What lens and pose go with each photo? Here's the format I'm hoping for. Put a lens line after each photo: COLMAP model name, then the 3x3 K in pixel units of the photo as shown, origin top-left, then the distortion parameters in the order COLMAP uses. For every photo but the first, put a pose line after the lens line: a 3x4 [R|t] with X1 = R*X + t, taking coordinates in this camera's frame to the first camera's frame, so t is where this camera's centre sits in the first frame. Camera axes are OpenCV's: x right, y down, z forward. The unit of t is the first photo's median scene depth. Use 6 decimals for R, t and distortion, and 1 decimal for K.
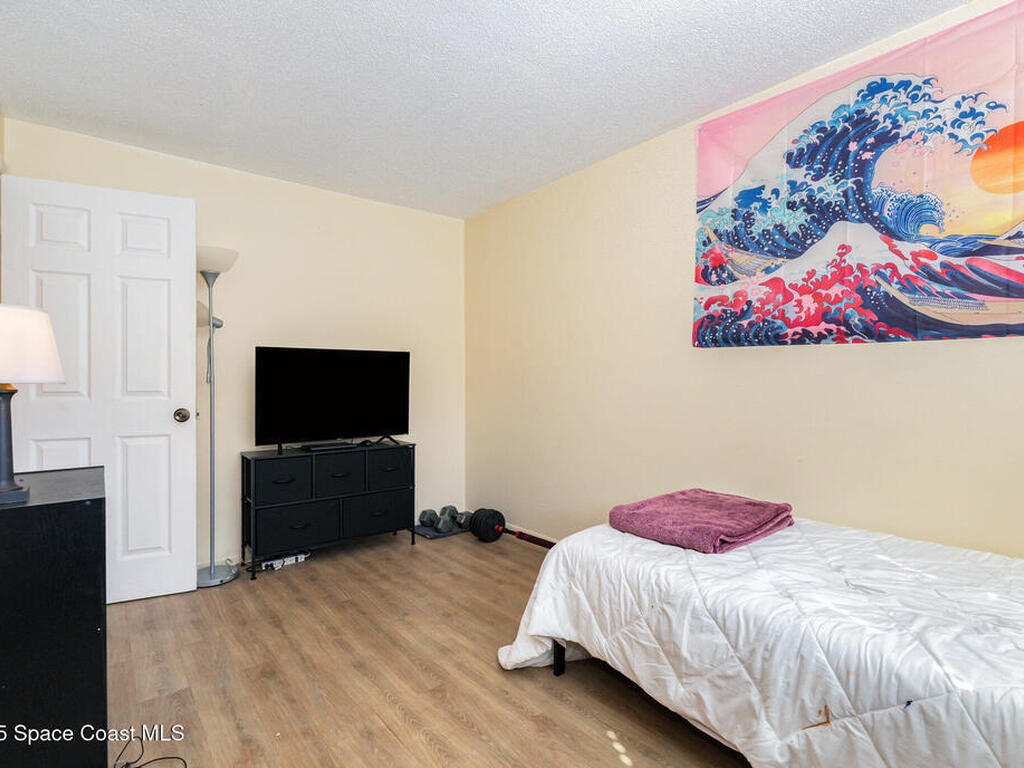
lens RADIAL K [[508.8, 0, 514.1], [0, 508.8, 381.5], [0, 0, 1]] dist [-0.005680, 0.002682]
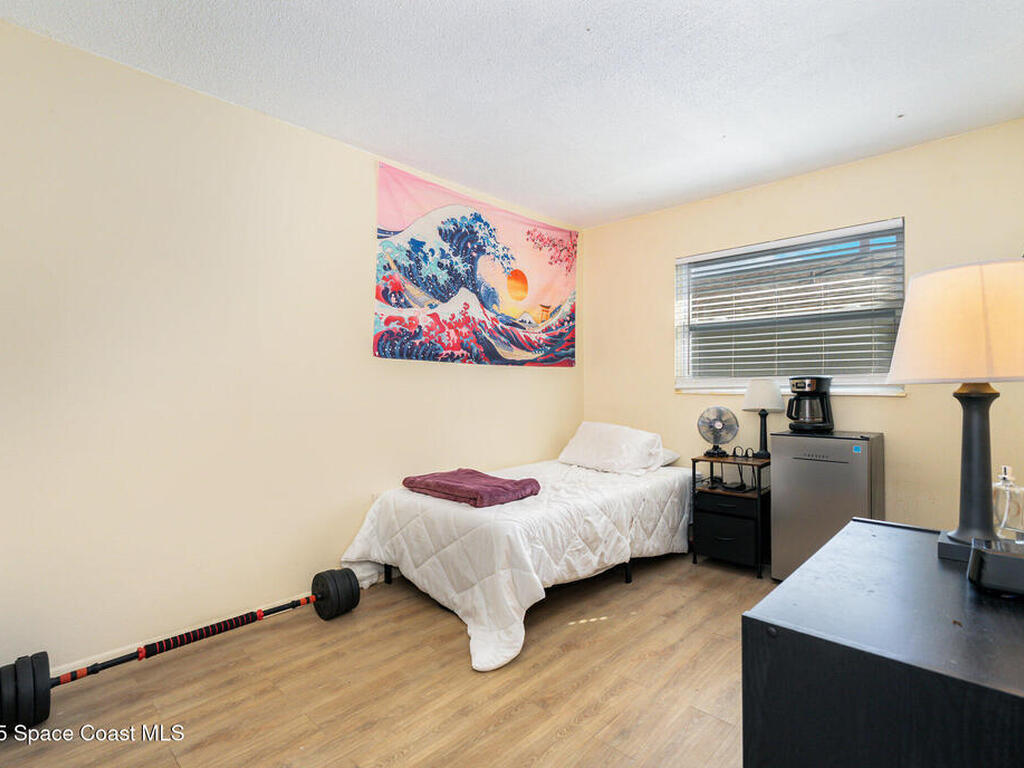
lens RADIAL K [[508.8, 0, 514.6], [0, 508.8, 385.5], [0, 0, 1]] dist [-0.005680, 0.002682]
pose [[-0.108977, 0.003194, 0.994039, -0.955668], [0.008199, 0.999964, -0.002314, 0.000997], [-0.994010, 0.007897, -0.109000, 0.991593]]
